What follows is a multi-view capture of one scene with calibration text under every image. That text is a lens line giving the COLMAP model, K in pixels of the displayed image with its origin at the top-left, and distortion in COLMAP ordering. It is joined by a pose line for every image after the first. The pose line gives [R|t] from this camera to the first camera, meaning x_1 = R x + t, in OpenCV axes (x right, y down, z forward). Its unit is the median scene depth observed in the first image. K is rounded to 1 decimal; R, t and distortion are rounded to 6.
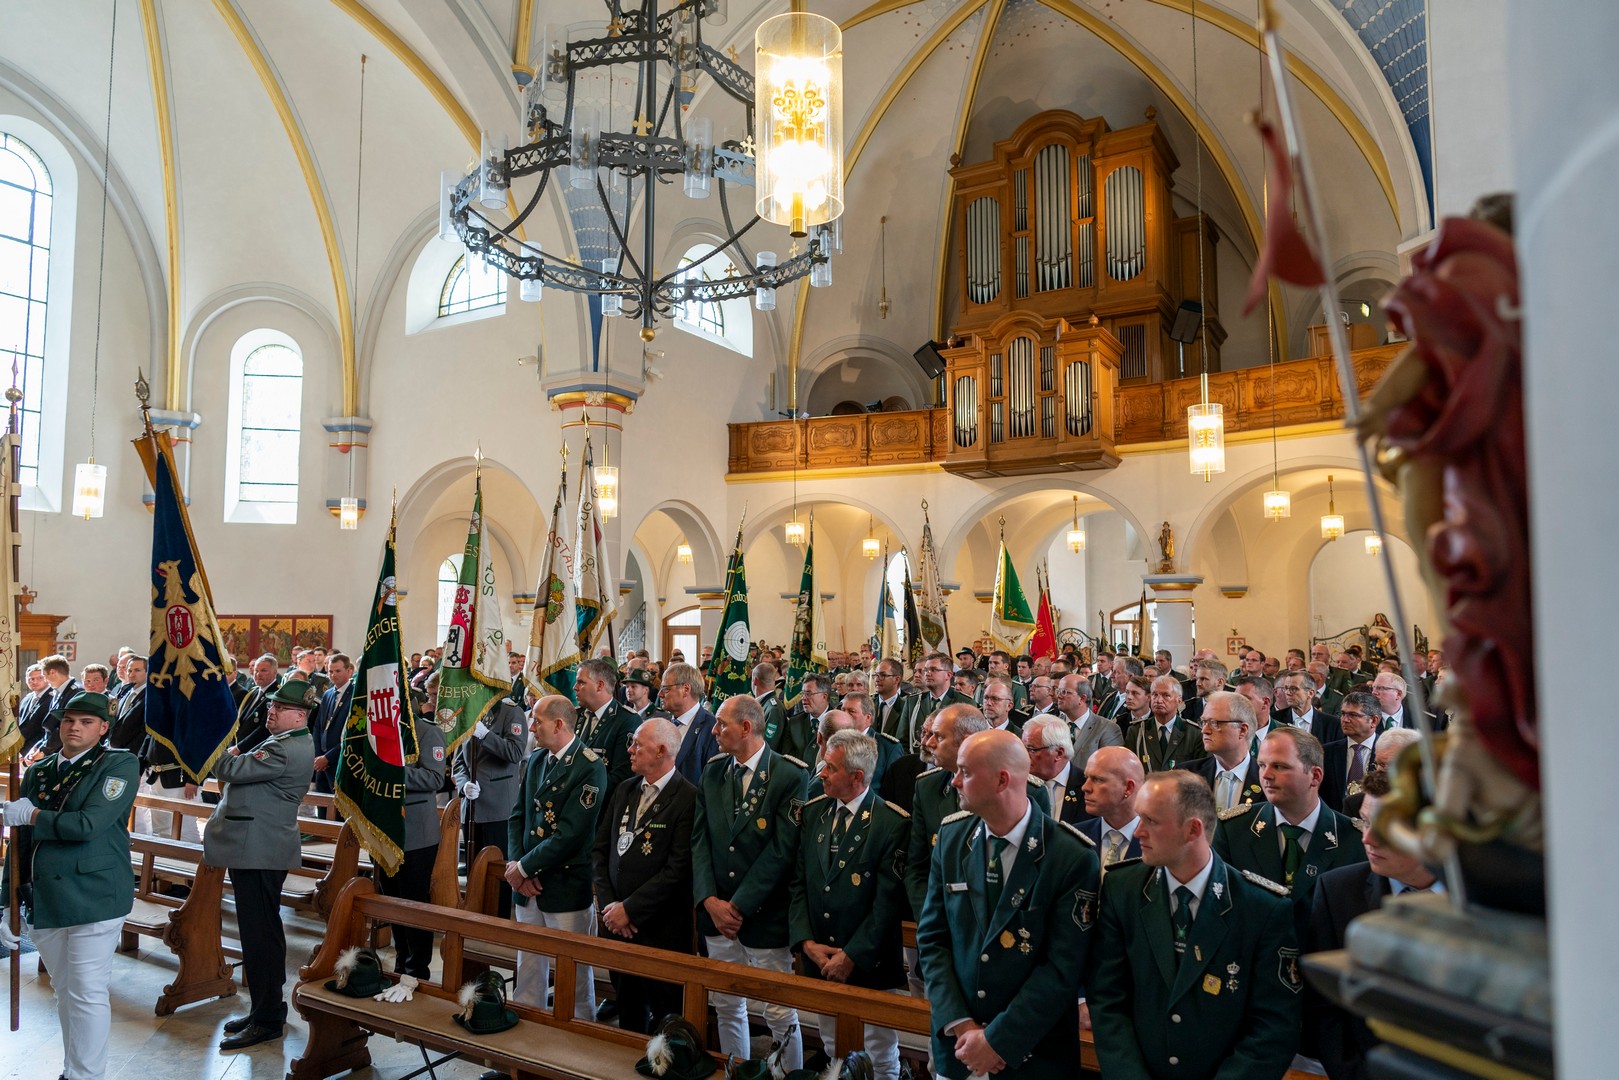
lens RADIAL K [[1068.4, 0, 798.1], [0, 1068.4, 548.5], [0, 0, 1]] dist [0.001002, 0.000044]
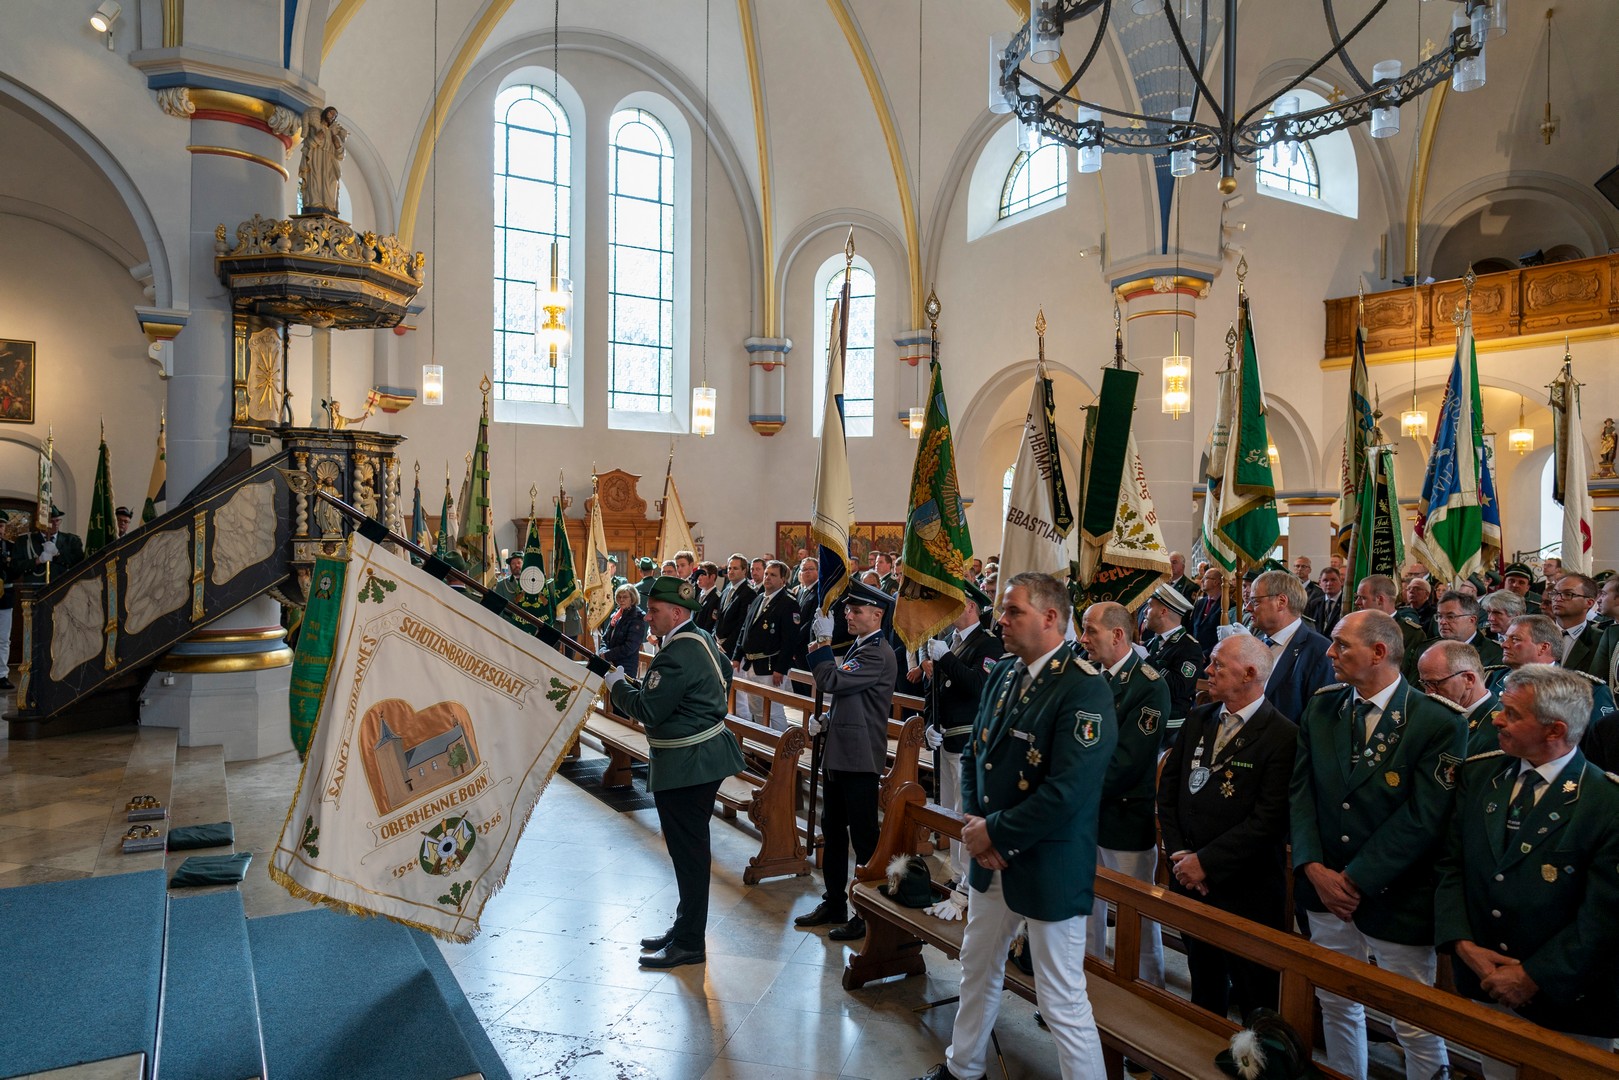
lens RADIAL K [[1070.9, 0, 804.9], [0, 1070.9, 544.2], [0, 0, 1]] dist [-0.002710, 0.002477]
pose [[0.871597, 0.011281, -0.490093, -0.007470], [0.027055, 0.997105, 0.071068, 0.007236], [0.489475, -0.075202, 0.868768, 0.042101]]
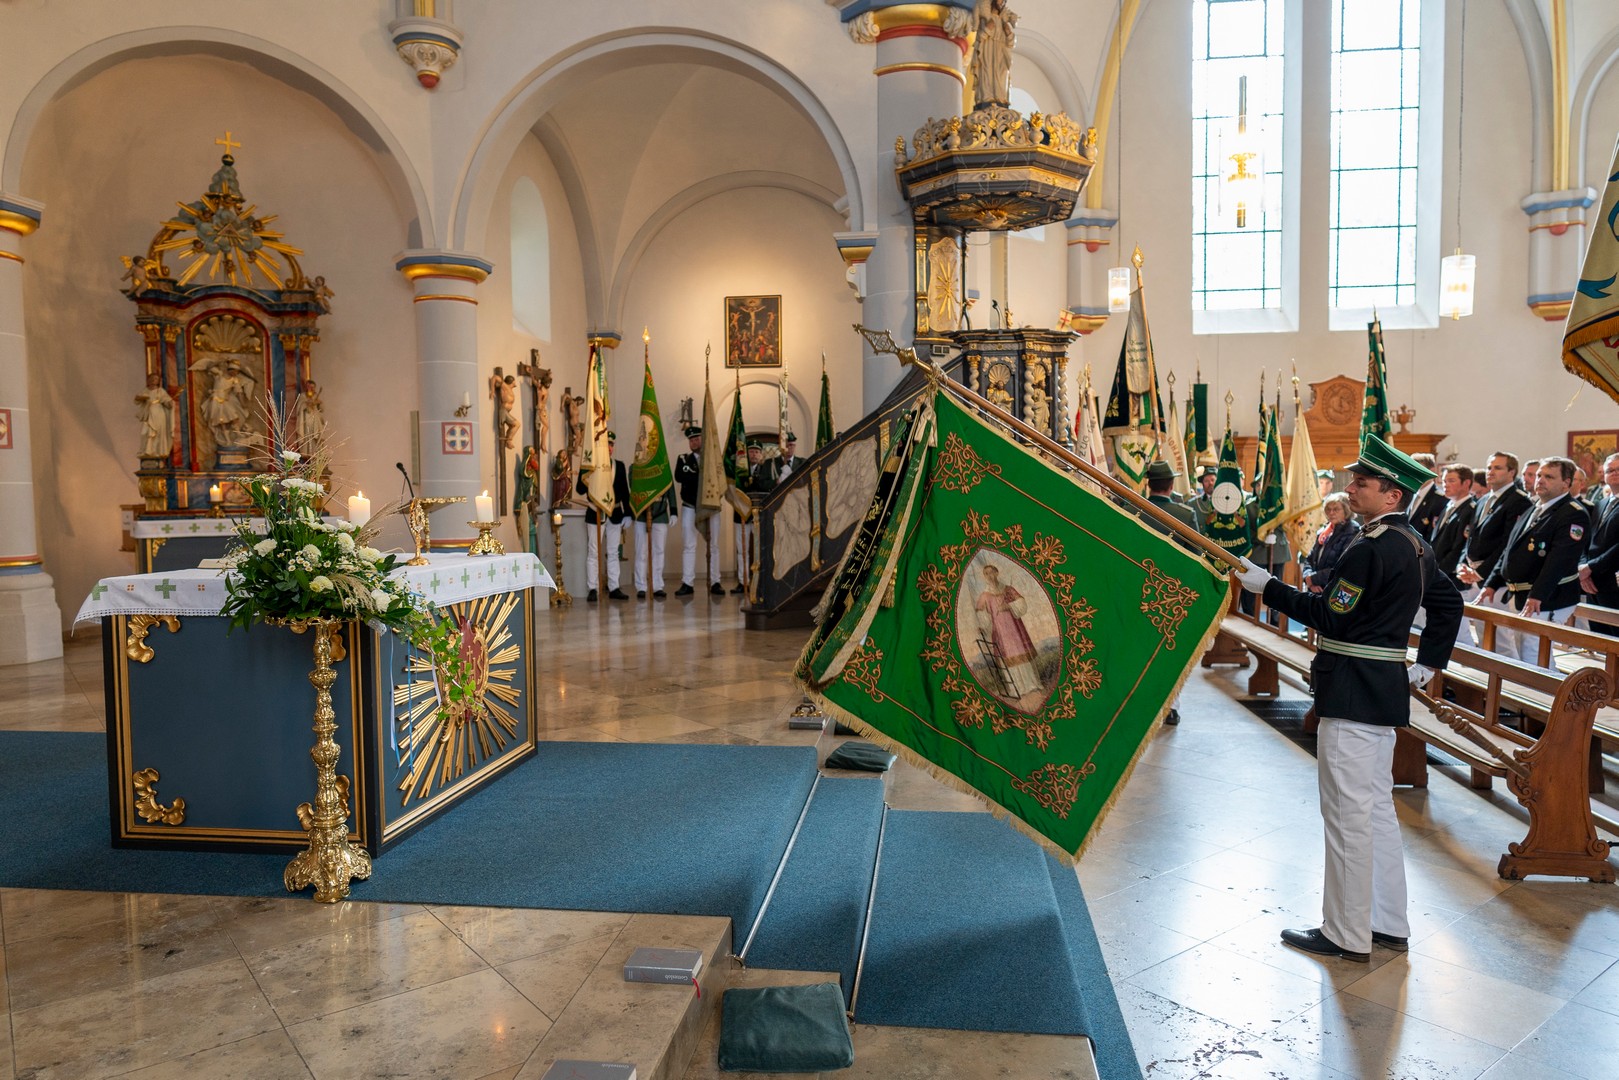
lens RADIAL K [[1082.2, 0, 806.6], [0, 1082.2, 543.0], [0, 0, 1]] dist [-0.005004, 0.005049]
pose [[0.405424, 0.044409, -0.913050, -0.035316], [0.080178, 0.993242, 0.083911, 0.032495], [0.910606, -0.107226, 0.399123, 0.091881]]
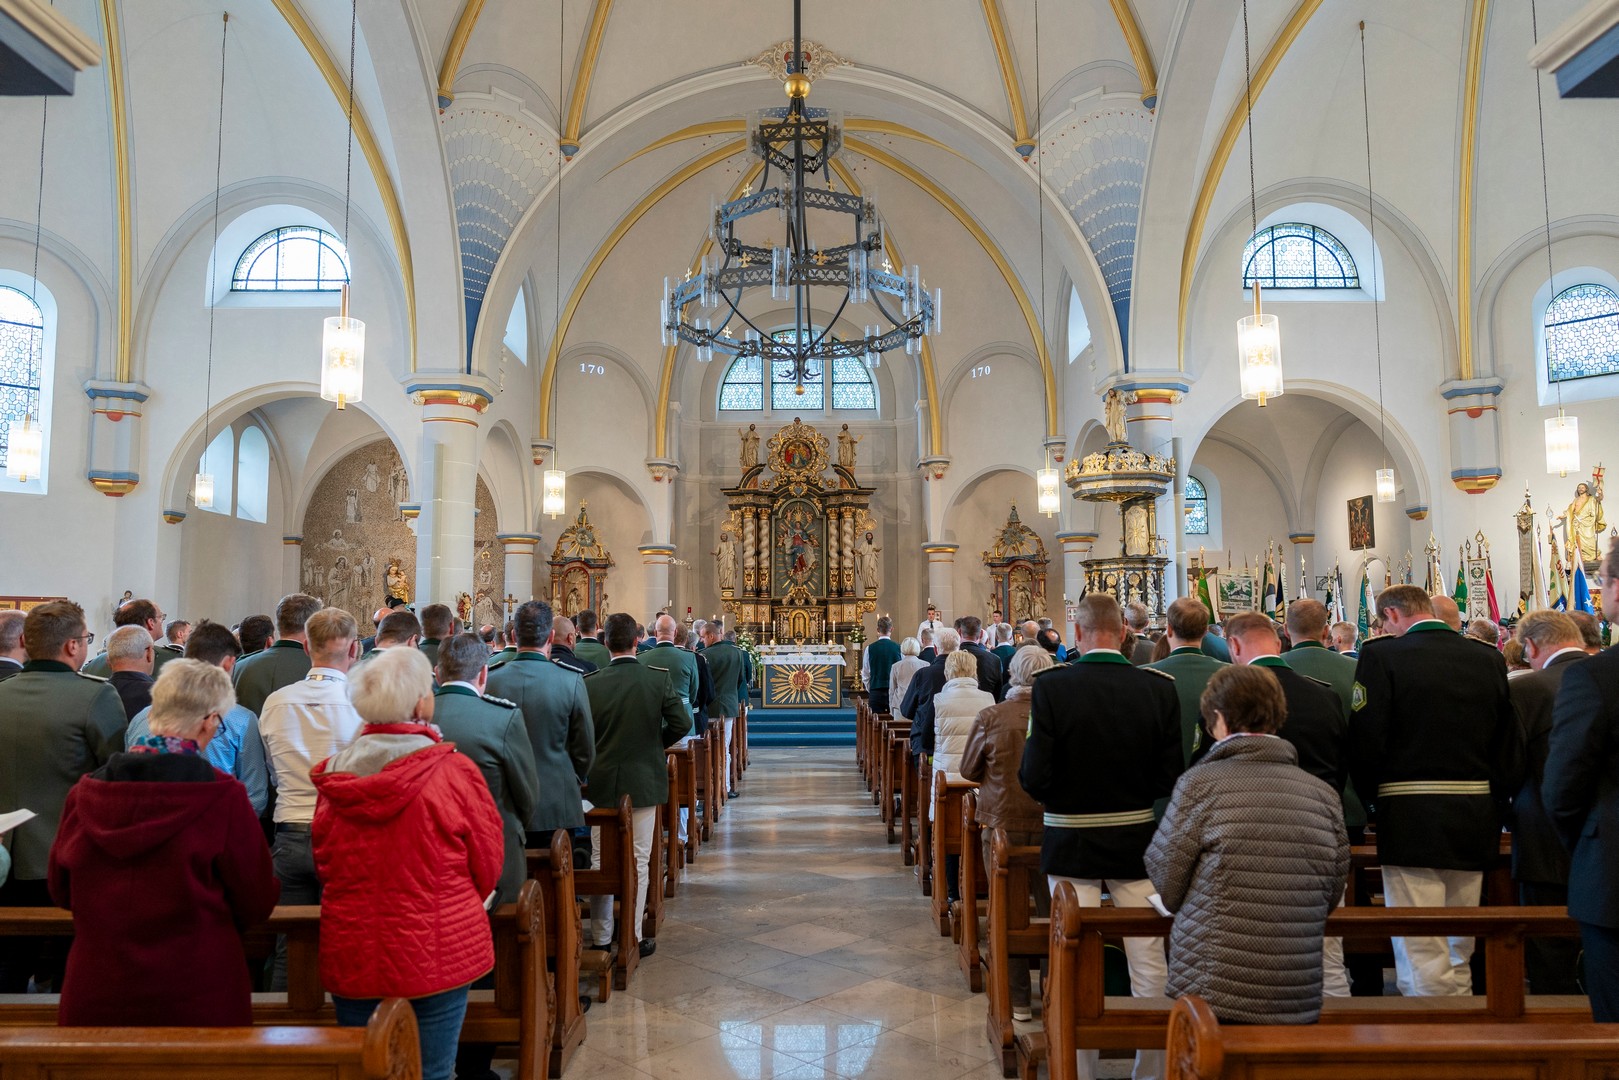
lens RADIAL K [[1069.3, 0, 800.5], [0, 1069.3, 552.2], [0, 0, 1]] dist [-0.001235, -0.003261]
pose [[-0.853673, -0.038575, -0.519378, 0.308900], [0.045600, 0.987887, -0.148321, 0.115927], [0.518809, -0.150301, -0.841574, 1.140606]]
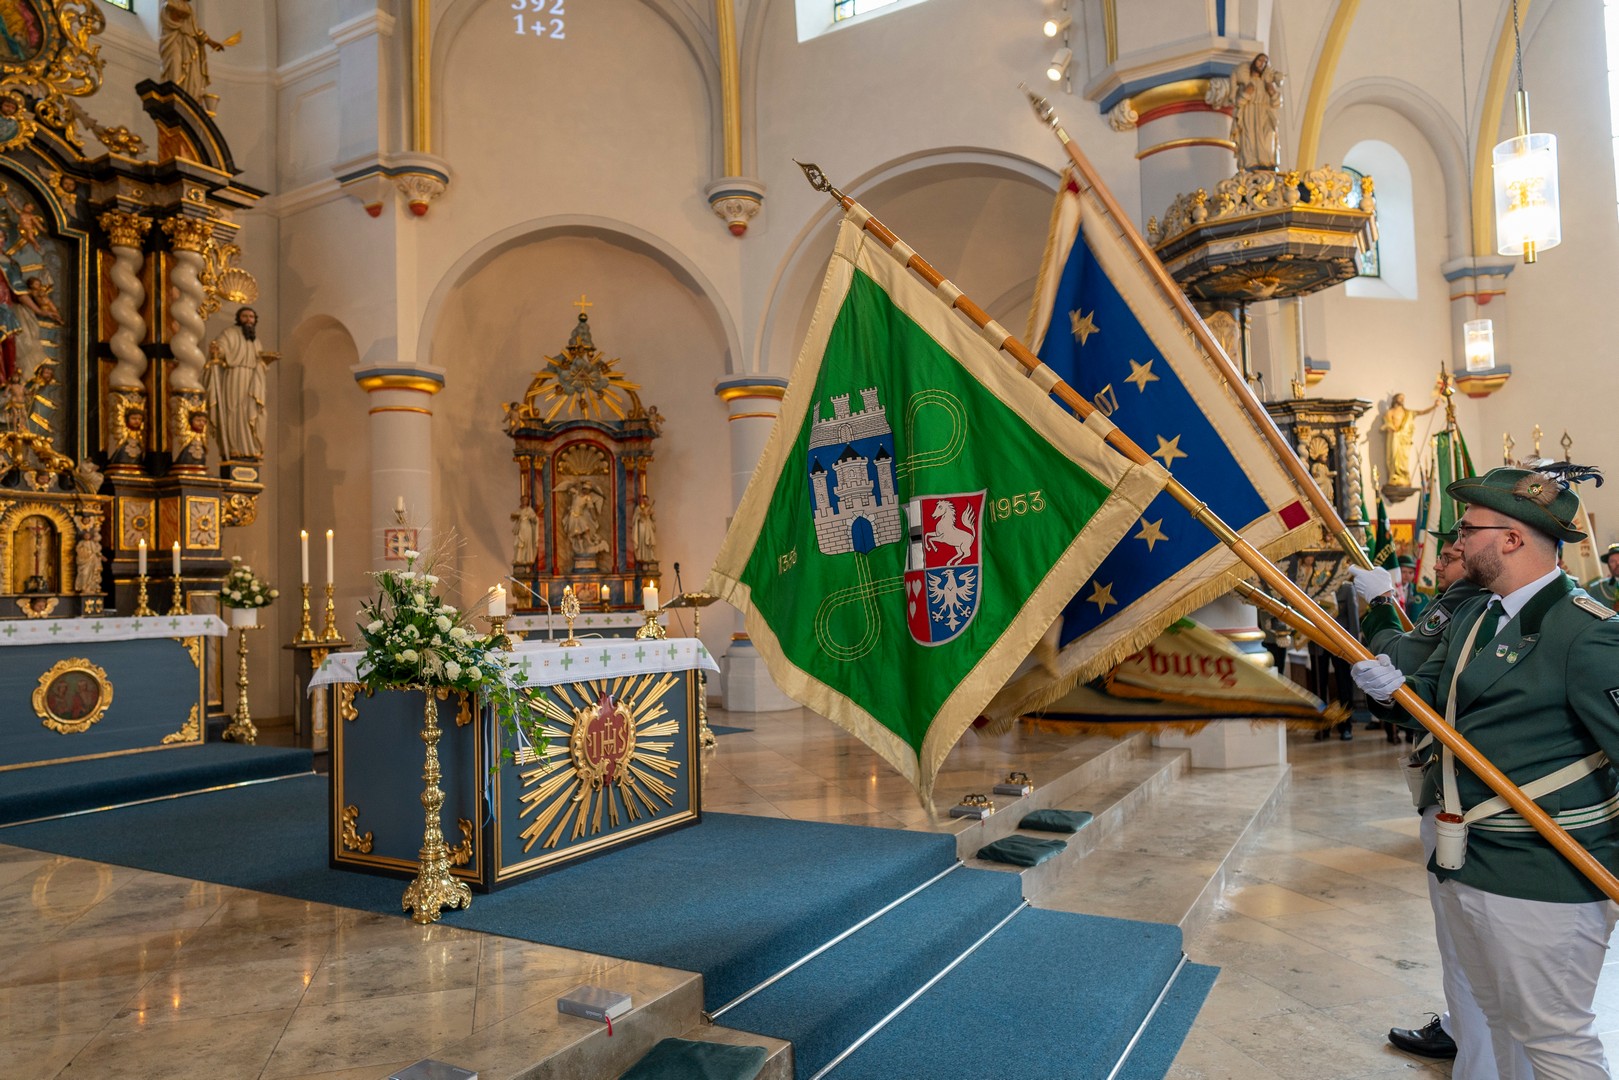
lens RADIAL K [[1074.0, 0, 804.1], [0, 1074.0, 545.3], [0, 0, 1]] dist [-0.002137, 0.003370]
pose [[0.022444, -0.044921, -0.998738, -0.005905], [0.104187, 0.993656, -0.042351, 0.043771], [0.994304, -0.103105, 0.026981, 0.172196]]
